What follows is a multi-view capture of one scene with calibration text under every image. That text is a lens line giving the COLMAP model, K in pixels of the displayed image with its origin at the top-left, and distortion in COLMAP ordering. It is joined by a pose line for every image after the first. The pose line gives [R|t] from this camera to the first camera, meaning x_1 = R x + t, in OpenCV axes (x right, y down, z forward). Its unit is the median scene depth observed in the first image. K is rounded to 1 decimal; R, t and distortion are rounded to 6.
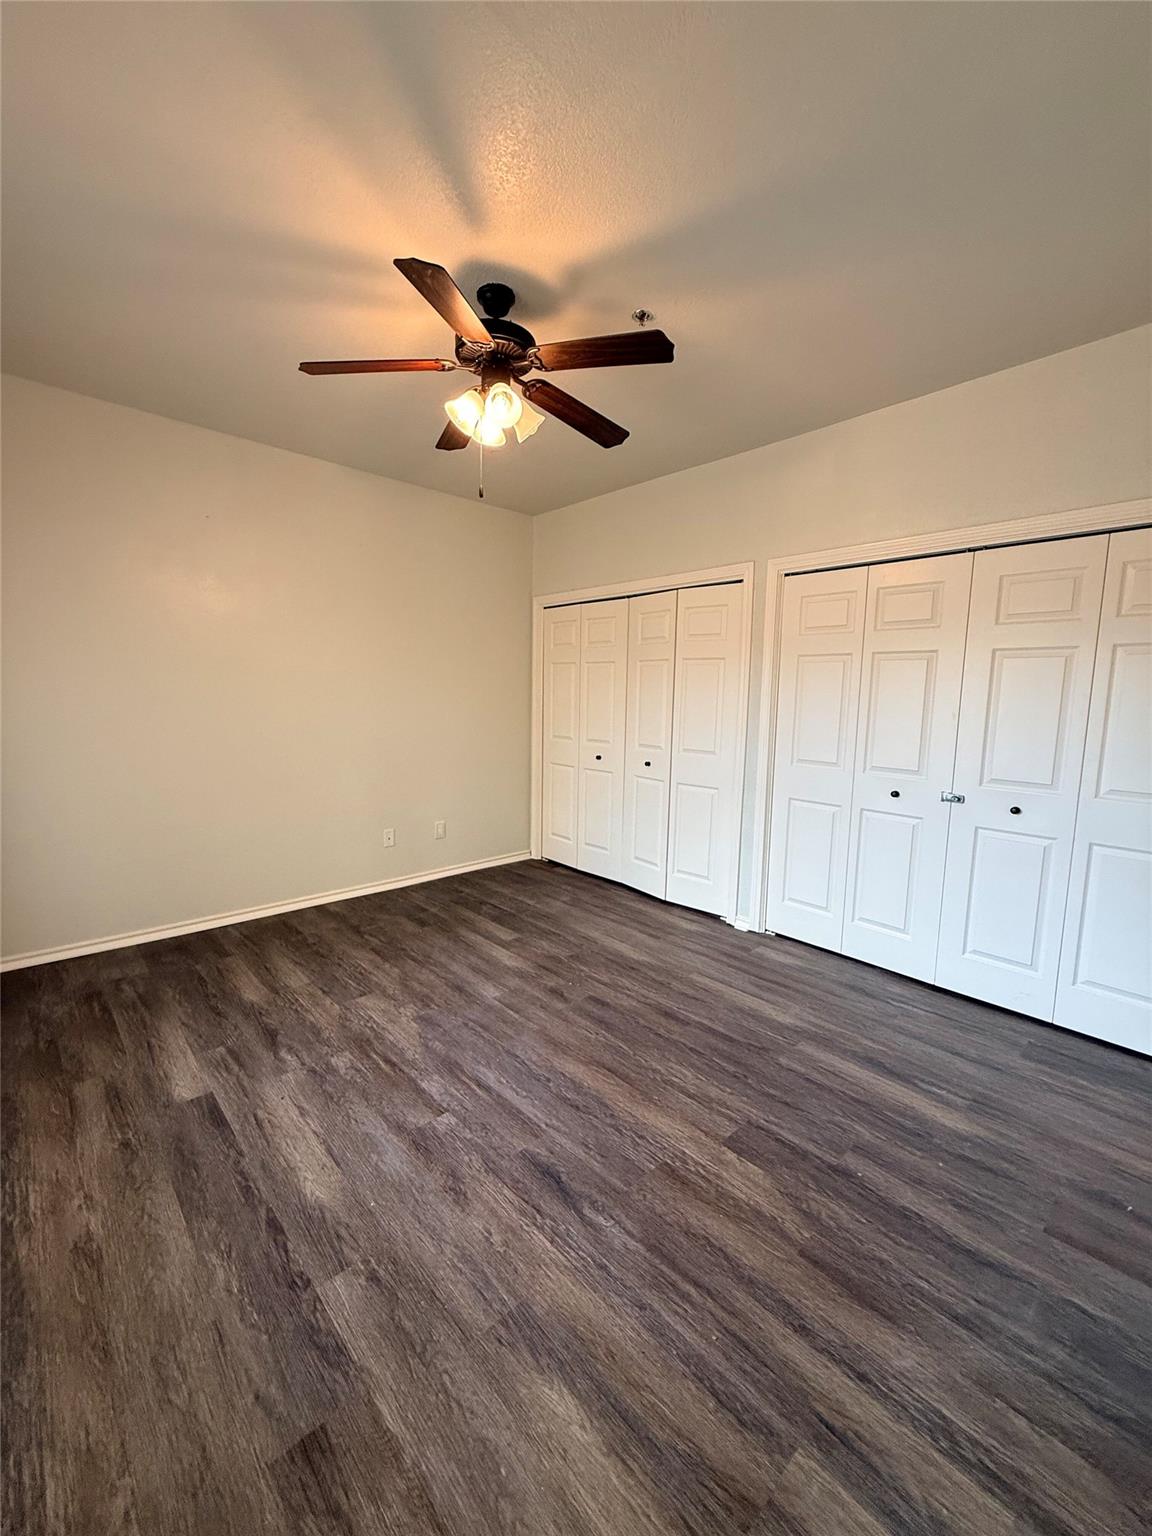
lens RADIAL K [[614.0, 0, 584.1], [0, 614.0, 764.3], [0, 0, 1]] dist [0.001338, 0.000211]
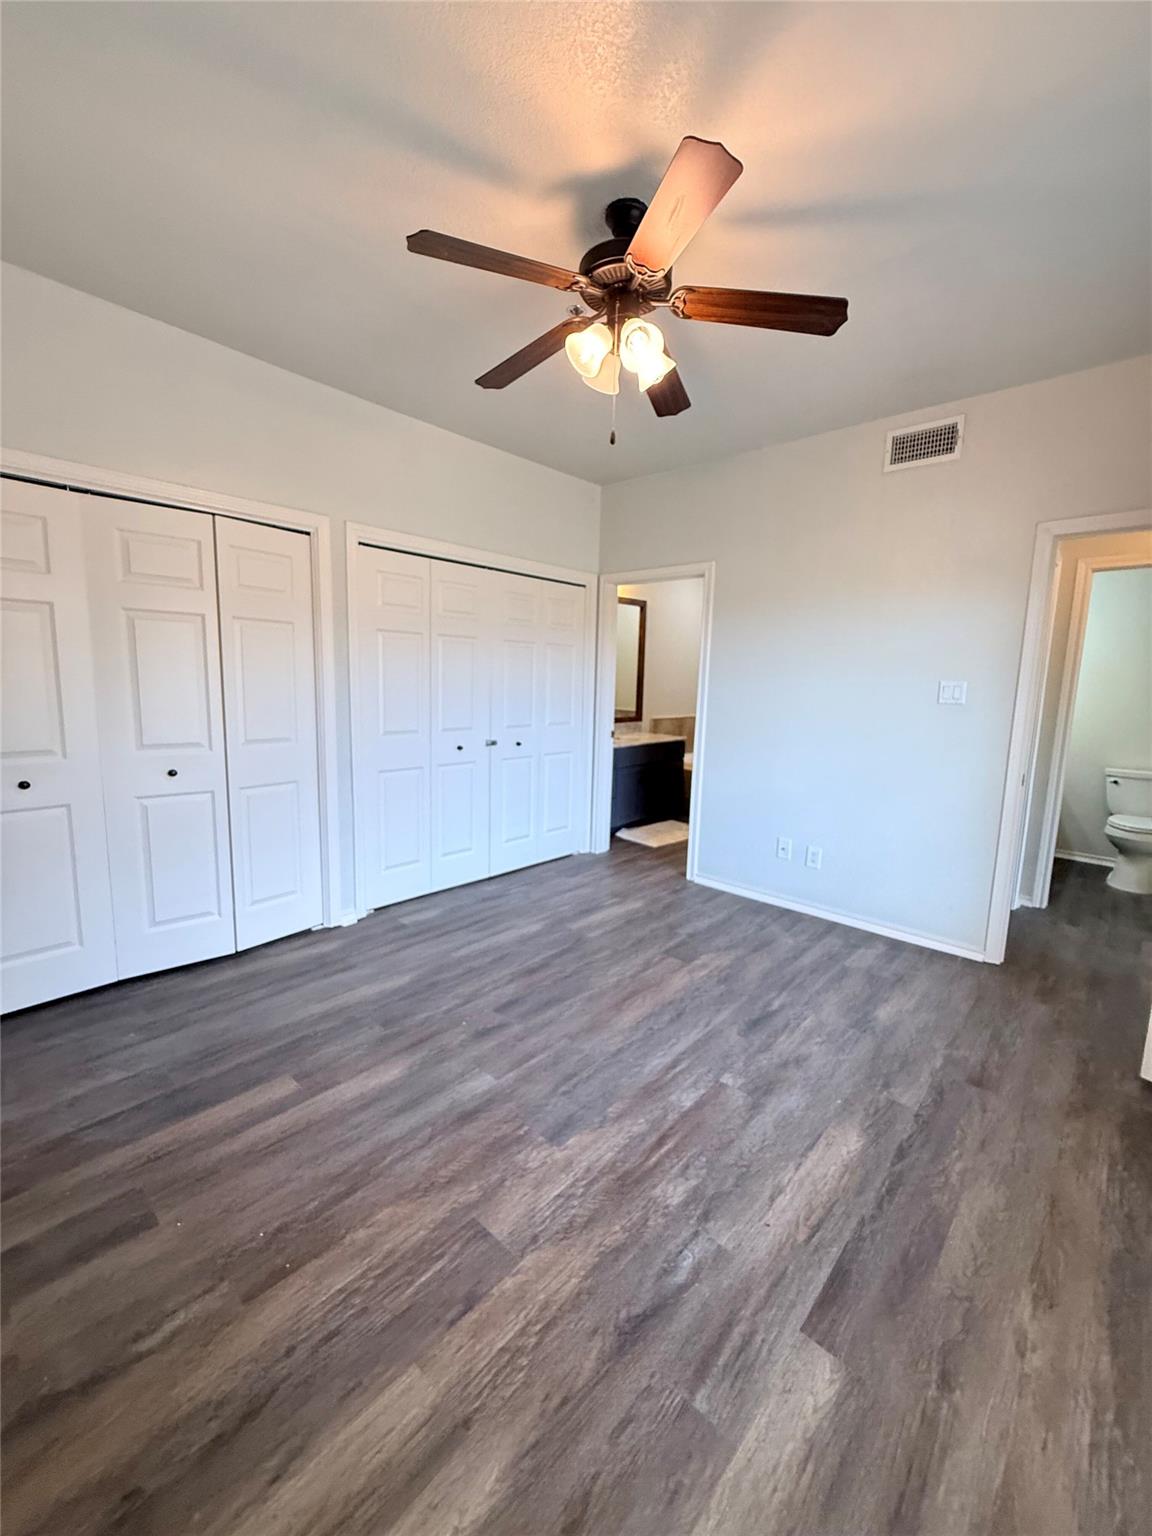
lens RADIAL K [[614.0, 0, 573.6], [0, 614.0, 766.1], [0, 0, 1]] dist [0.001338, 0.000211]
pose [[-0.071481, -0.164714, 0.983748, -1.006027], [0.087169, 0.981466, 0.170666, -0.145106], [-0.993626, 0.097952, -0.055798, 1.093546]]
